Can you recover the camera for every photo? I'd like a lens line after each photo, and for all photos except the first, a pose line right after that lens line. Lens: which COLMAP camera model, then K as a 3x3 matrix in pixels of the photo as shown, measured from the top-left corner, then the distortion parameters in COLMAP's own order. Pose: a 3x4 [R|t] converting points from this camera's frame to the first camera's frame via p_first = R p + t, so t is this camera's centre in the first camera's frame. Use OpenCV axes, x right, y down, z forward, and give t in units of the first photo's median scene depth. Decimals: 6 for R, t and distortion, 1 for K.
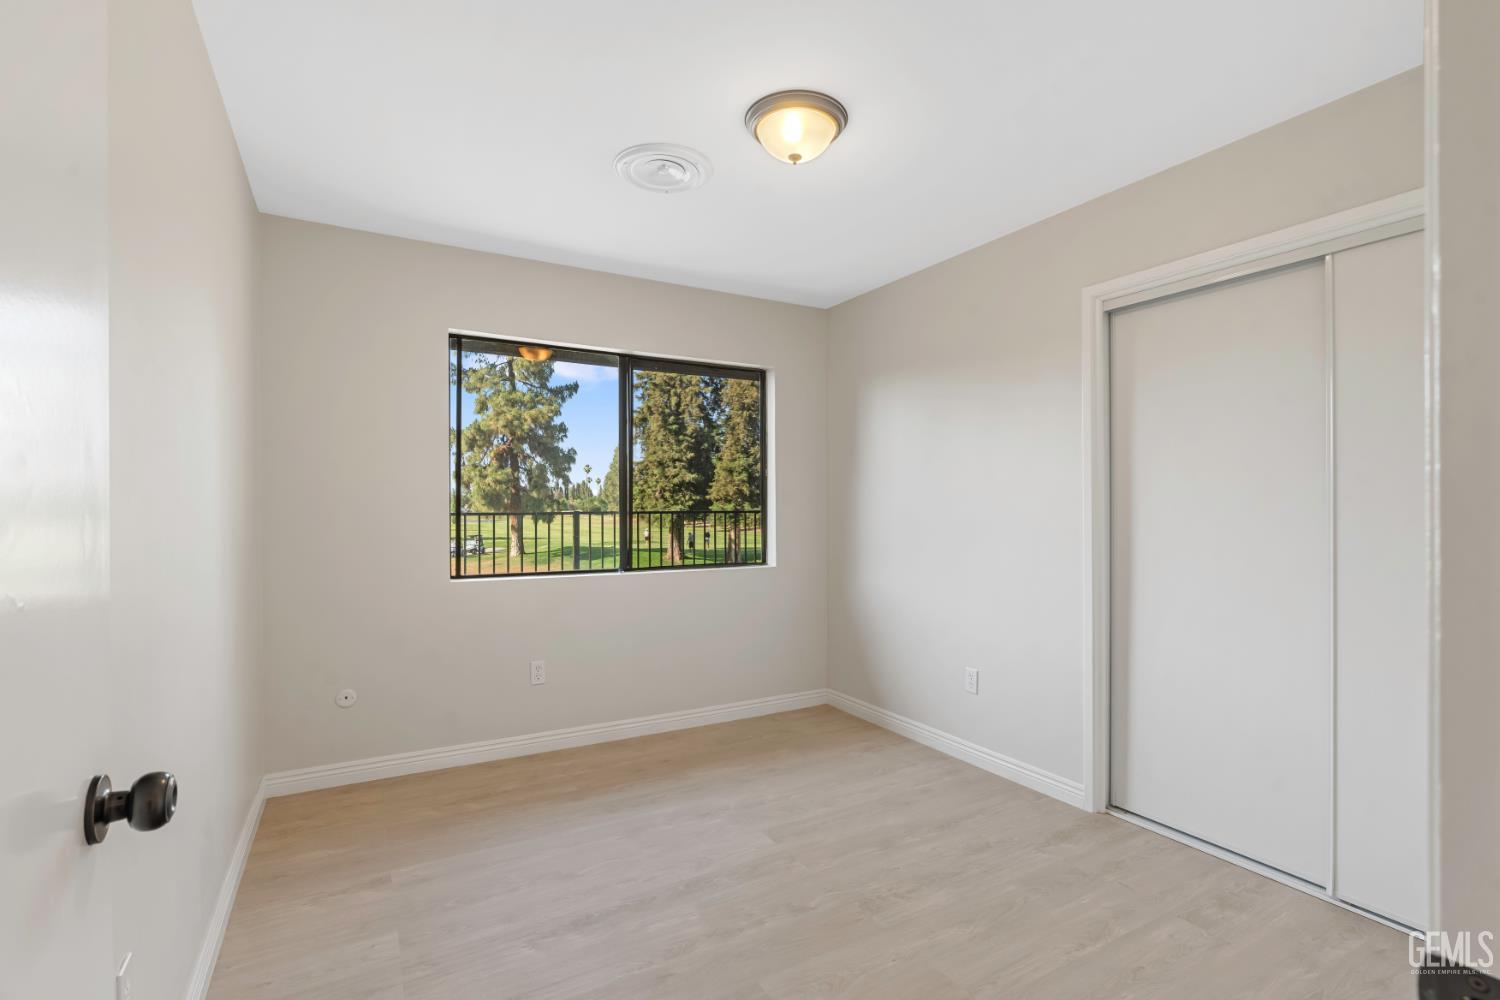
lens RADIAL K [[665.4, 0, 750.1], [0, 665.4, 494.2], [0, 0, 1]] dist [-0.008270, 0.000387]
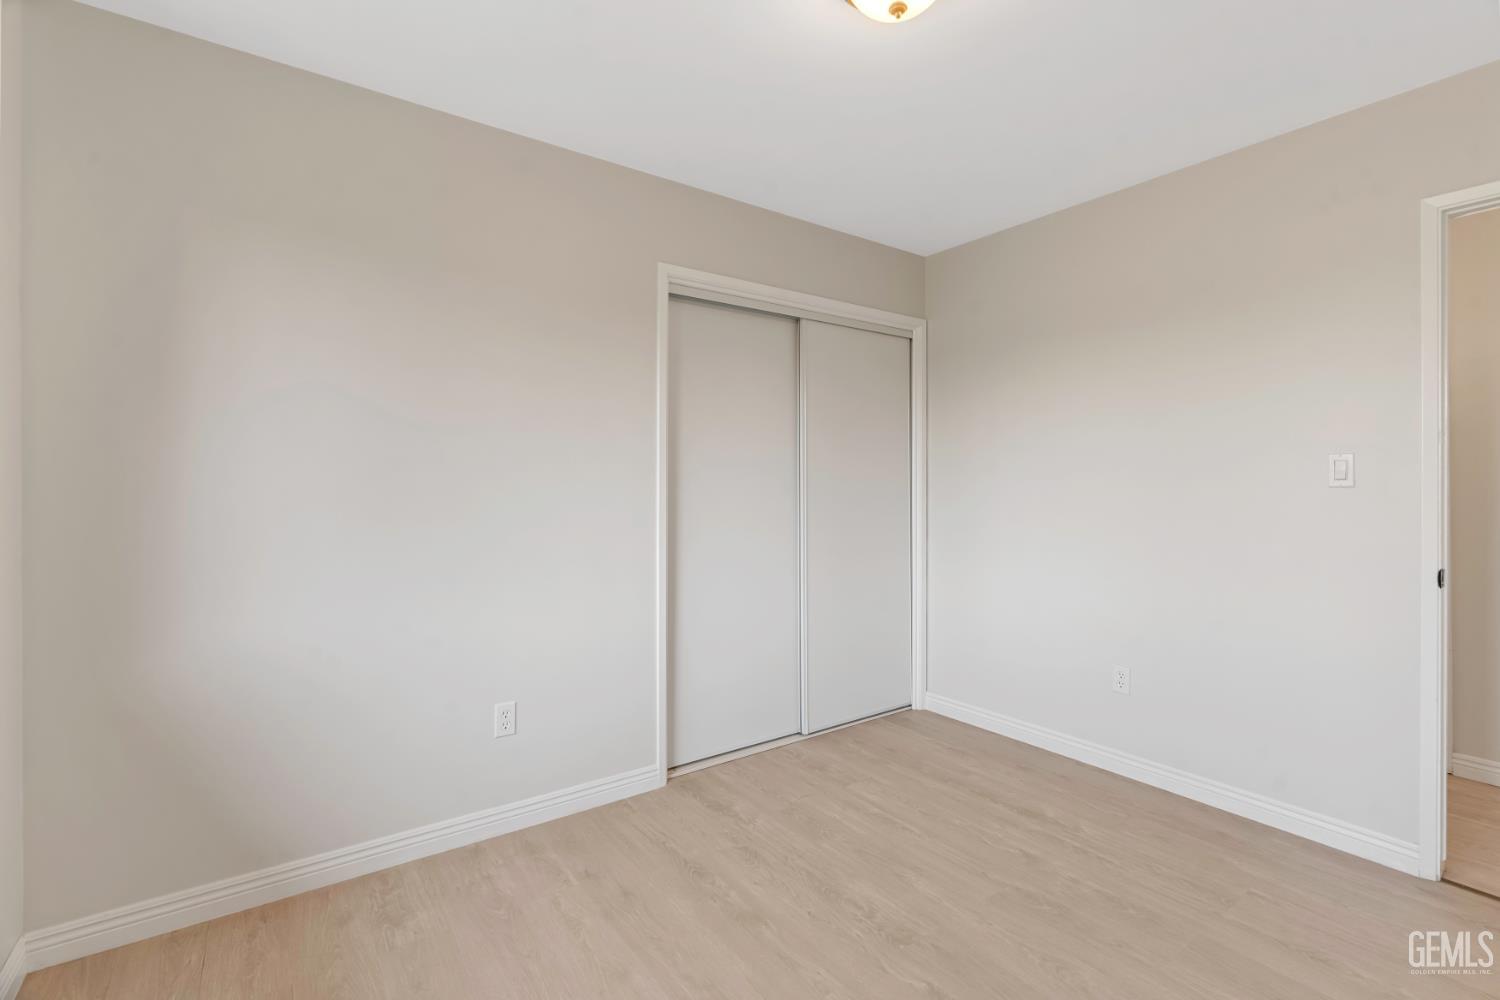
lens RADIAL K [[665.4, 0, 746.8], [0, 665.4, 491.1], [0, 0, 1]] dist [-0.008270, 0.000387]
pose [[-0.084739, 0.000303, 0.996403, -0.502239], [-0.017659, 0.999842, -0.001806, 0.030530], [-0.996247, -0.017749, -0.084720, 0.966353]]
